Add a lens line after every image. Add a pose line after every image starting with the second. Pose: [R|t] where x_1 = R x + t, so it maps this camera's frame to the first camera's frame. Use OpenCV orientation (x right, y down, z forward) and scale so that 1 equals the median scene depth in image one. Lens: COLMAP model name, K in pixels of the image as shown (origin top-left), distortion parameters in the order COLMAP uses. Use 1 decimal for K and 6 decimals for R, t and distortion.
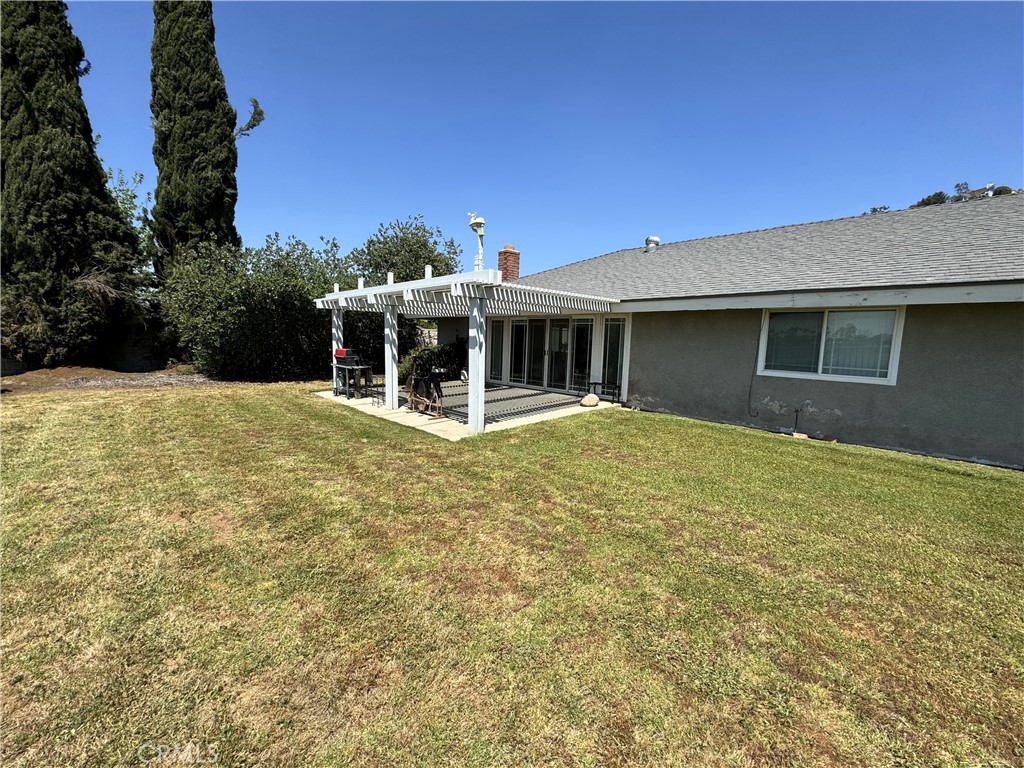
lens RADIAL K [[407.7, 0, 513.0], [0, 407.7, 385.1], [0, 0, 1]] dist [-0.003452, 0.000680]
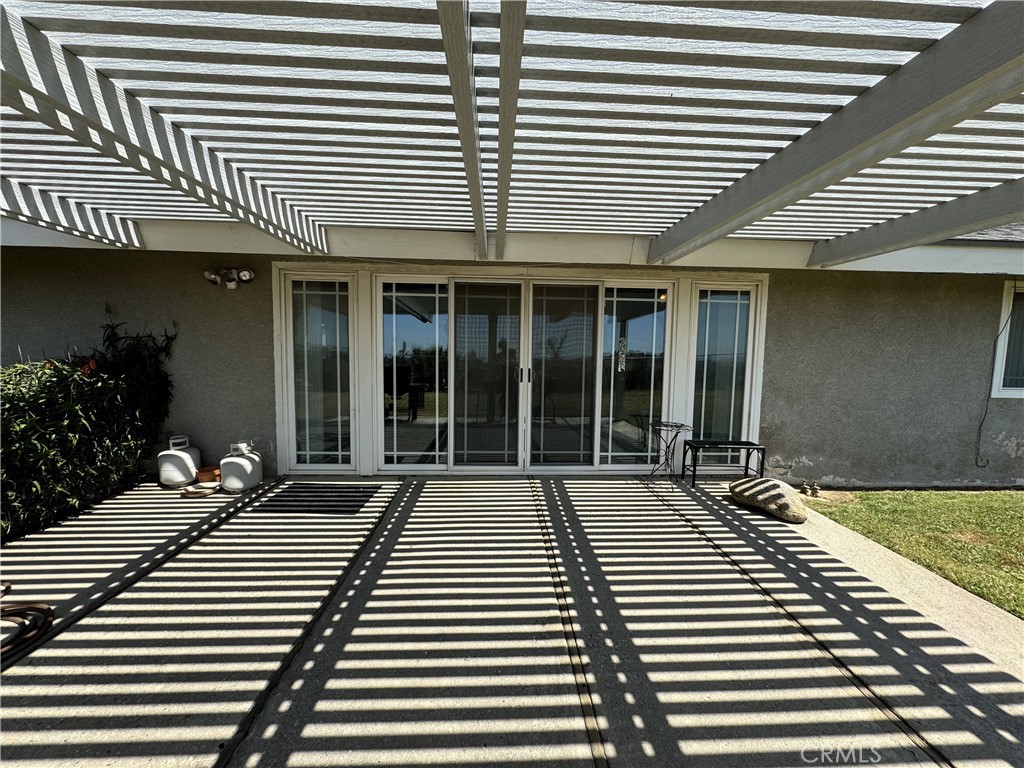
lens RADIAL K [[448.0, 0, 512.0], [0, 448.0, 384.0], [0, 0, 1]] dist [-0.002043, 0.000105]
pose [[0.662806, -0.079587, 0.744550, -0.260967], [0.086529, 0.995815, 0.029416, -0.094152], [-0.743775, 0.044929, 0.666918, 0.824363]]
